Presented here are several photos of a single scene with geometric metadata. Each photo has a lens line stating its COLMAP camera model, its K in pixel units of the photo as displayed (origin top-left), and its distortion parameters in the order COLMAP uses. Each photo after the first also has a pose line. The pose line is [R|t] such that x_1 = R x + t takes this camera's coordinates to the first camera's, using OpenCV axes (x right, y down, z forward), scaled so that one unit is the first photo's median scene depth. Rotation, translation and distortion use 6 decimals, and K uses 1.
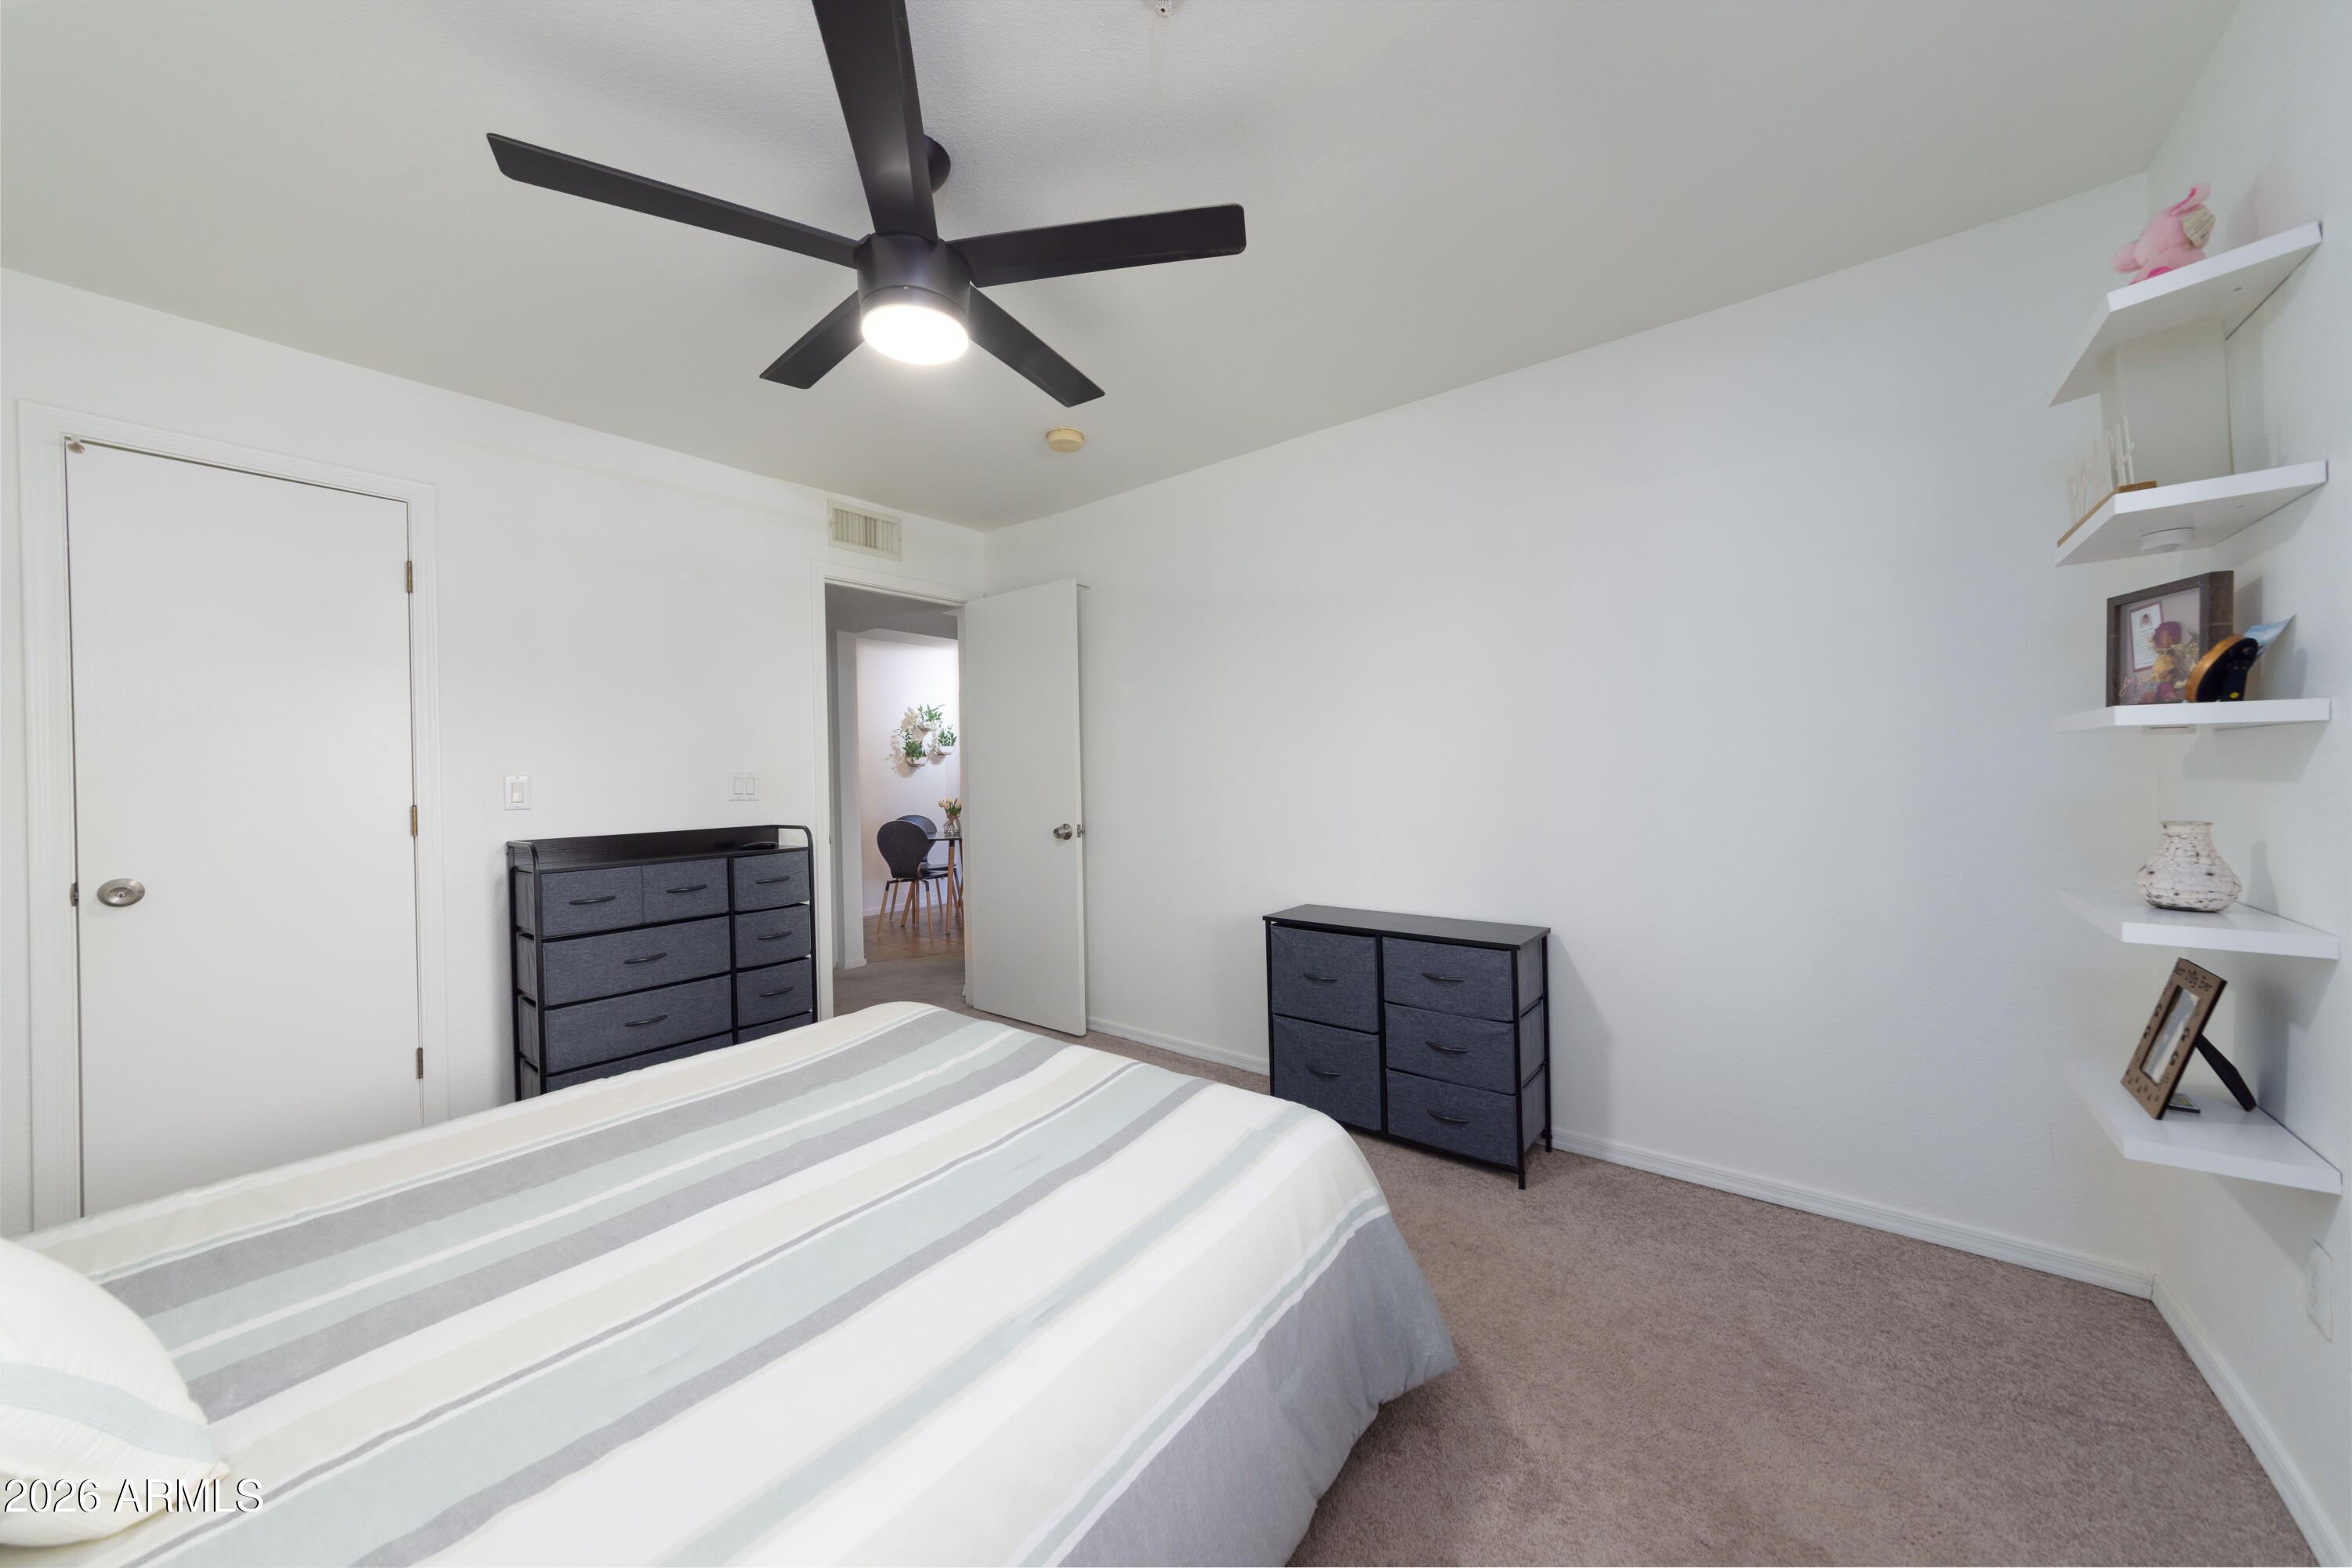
lens RADIAL K [[822.2, 0, 1177.5], [0, 822.2, 781.7], [0, 0, 1]] dist [-0.000807, 0.000062]
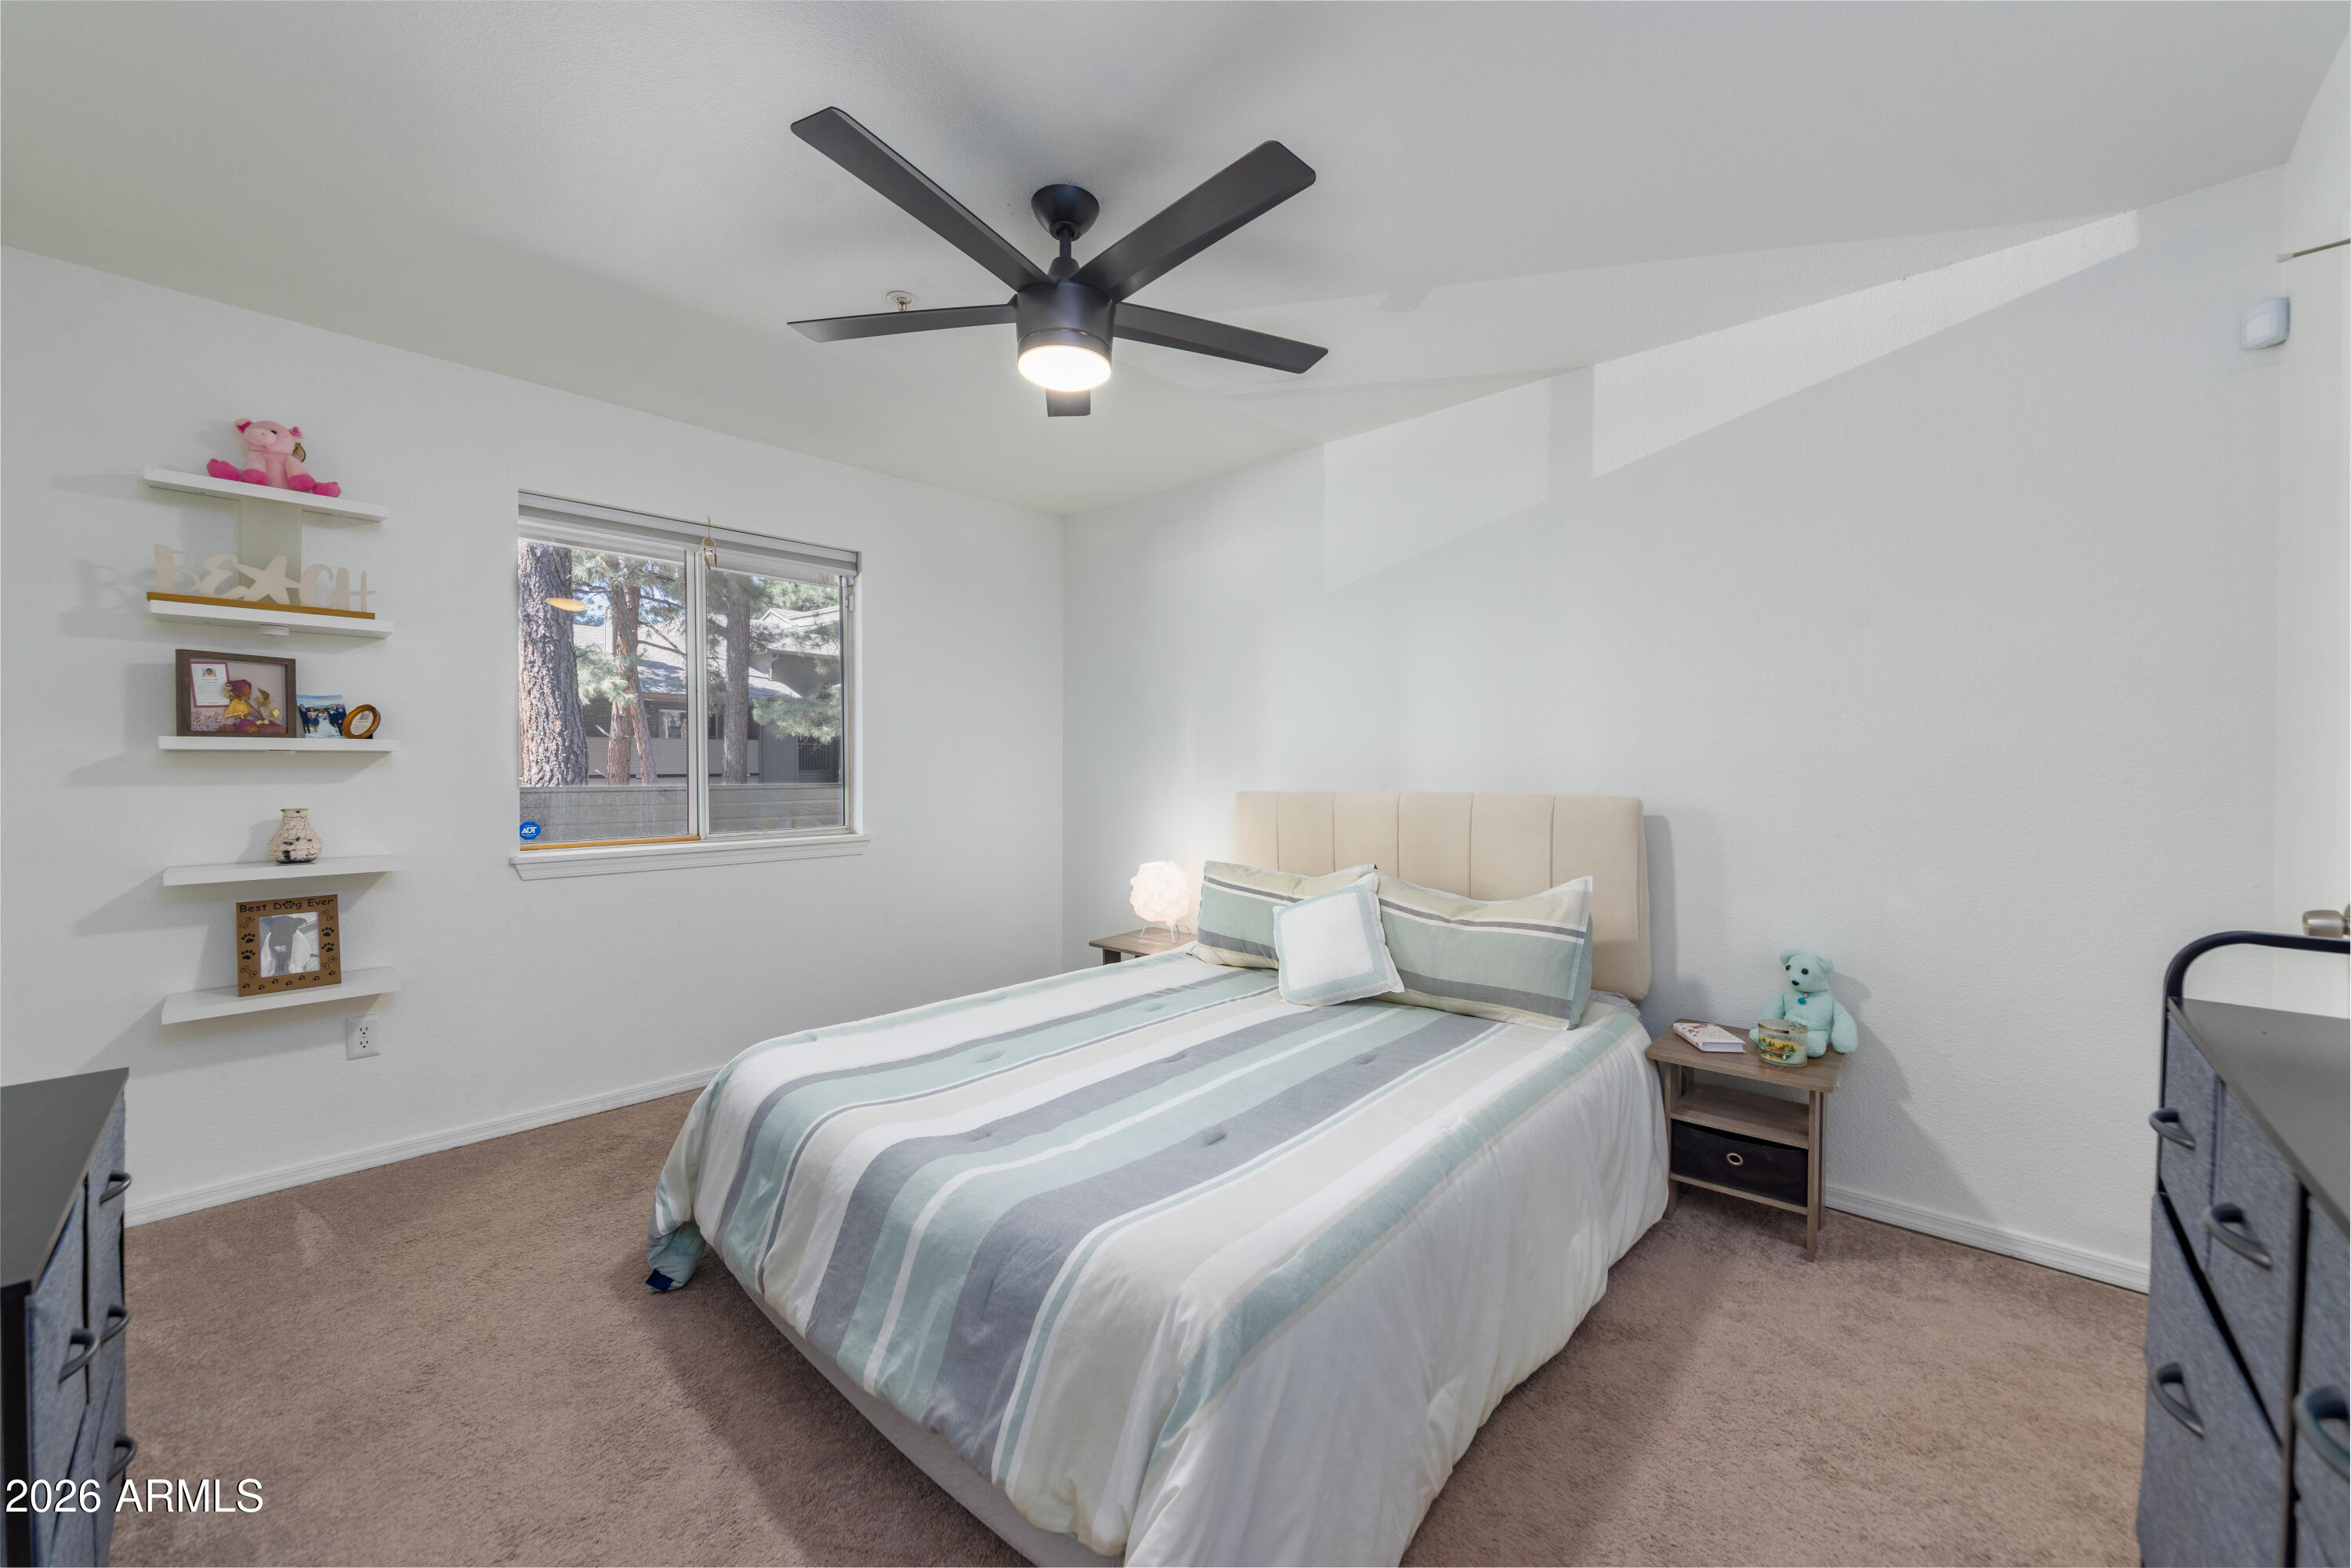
lens RADIAL K [[938.1, 0, 1180.4], [0, 938.1, 775.8], [0, 0, 1]] dist [-0.001354, -0.000137]
pose [[-0.991731, 0.020337, 0.126714, -0.643211], [0.022083, 0.999679, 0.012387, -0.007139], [-0.126422, 0.015083, -0.991862, 2.387999]]
